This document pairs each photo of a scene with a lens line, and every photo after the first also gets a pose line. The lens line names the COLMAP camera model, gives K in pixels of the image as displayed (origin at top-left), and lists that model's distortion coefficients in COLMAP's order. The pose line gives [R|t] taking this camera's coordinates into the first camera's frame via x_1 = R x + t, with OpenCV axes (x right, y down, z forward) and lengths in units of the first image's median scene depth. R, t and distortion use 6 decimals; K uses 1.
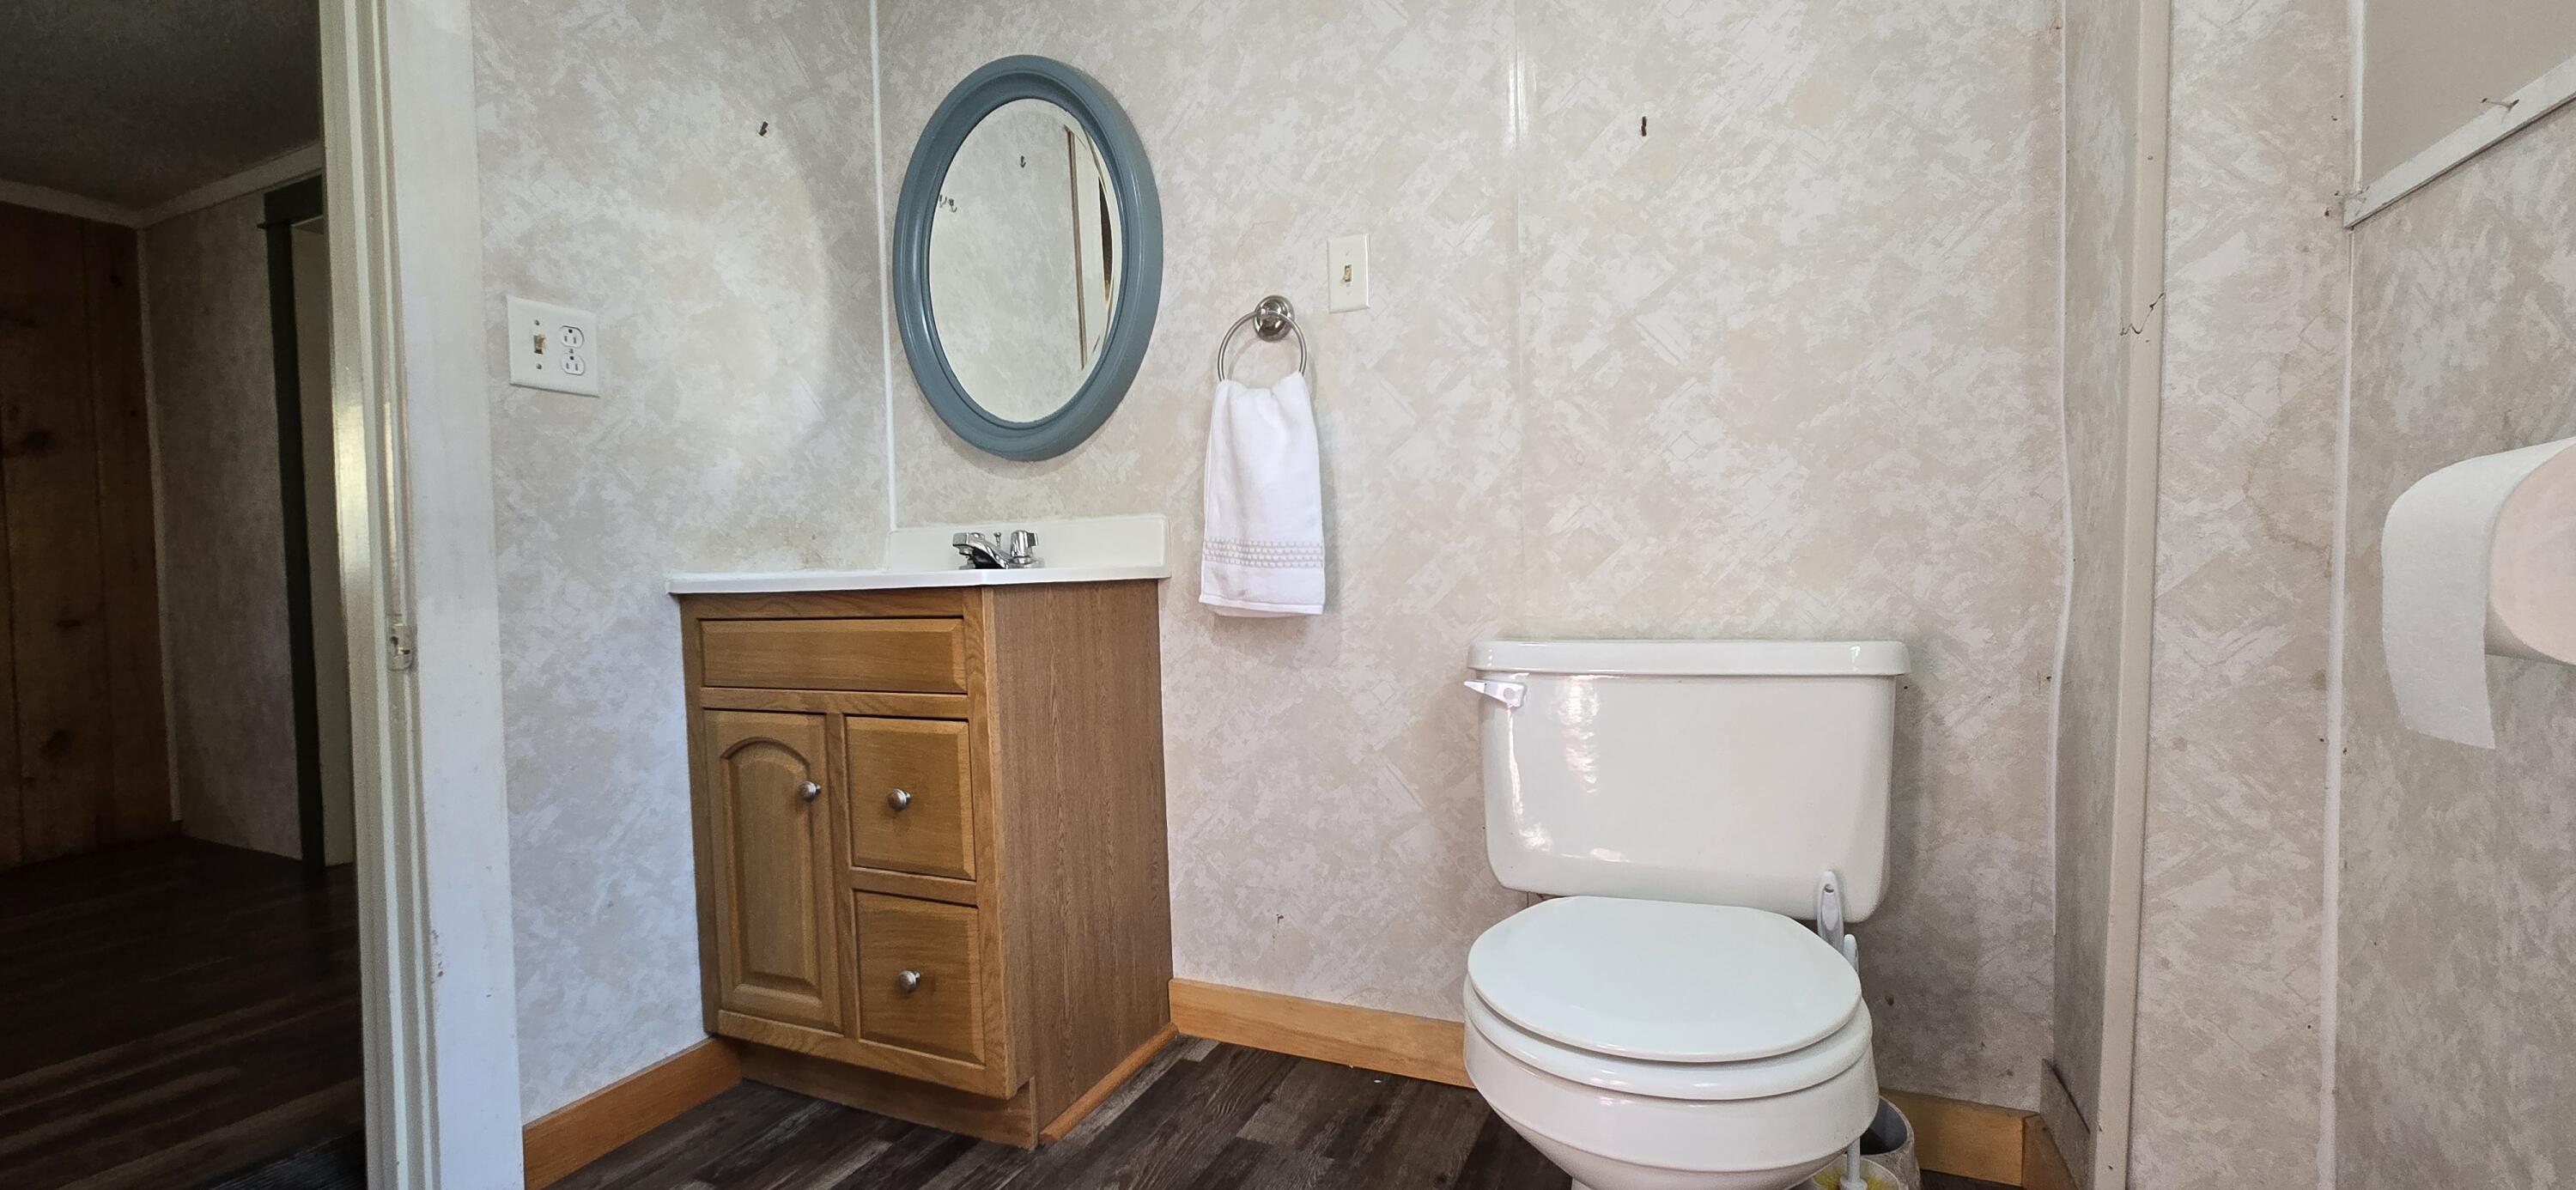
lens RADIAL K [[1028.3, 0, 1287.1], [0, 1028.3, 606.0], [0, 0, 1]] dist [0.000308, -0.000451]
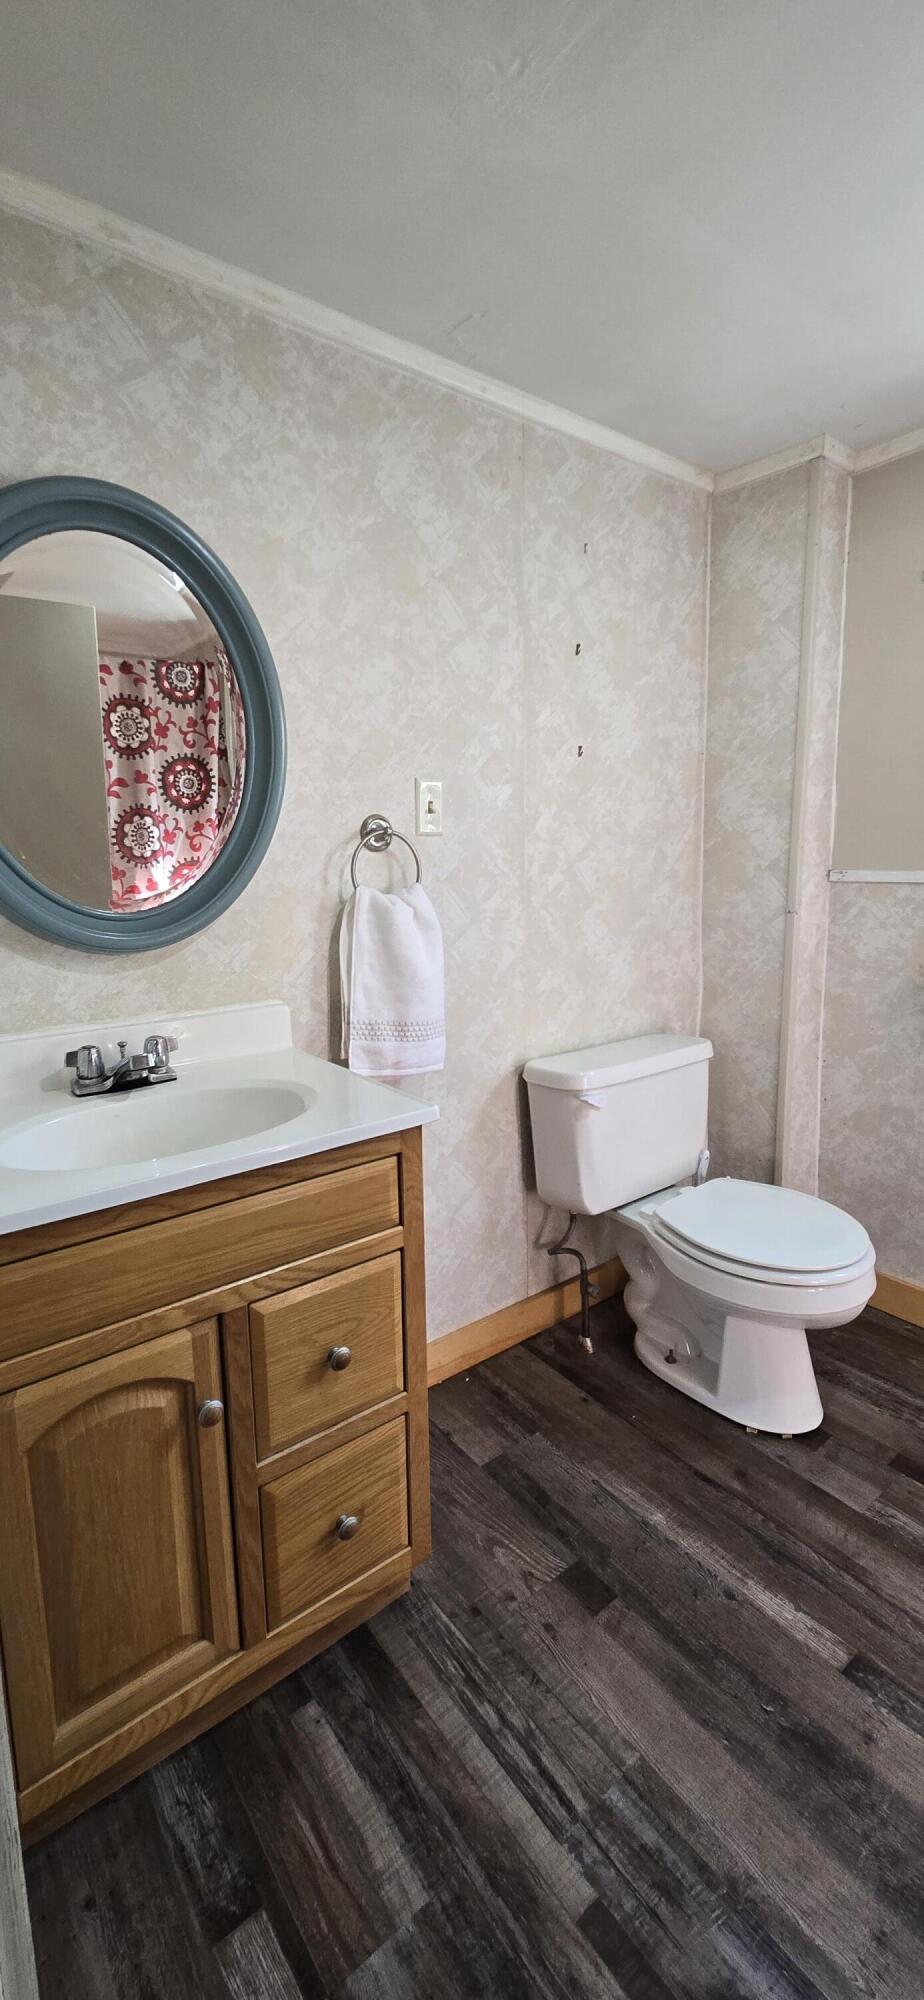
lens RADIAL K [[798.4, 0, 442.6], [0, 798.4, 967.5], [0, 0, 1]] dist [0.000308, -0.000451]
pose [[0.484907, -0.097547, 0.869109, -0.889470], [0.032947, 0.995092, 0.093305, -0.228542], [-0.873945, -0.016610, 0.485741, 0.522780]]
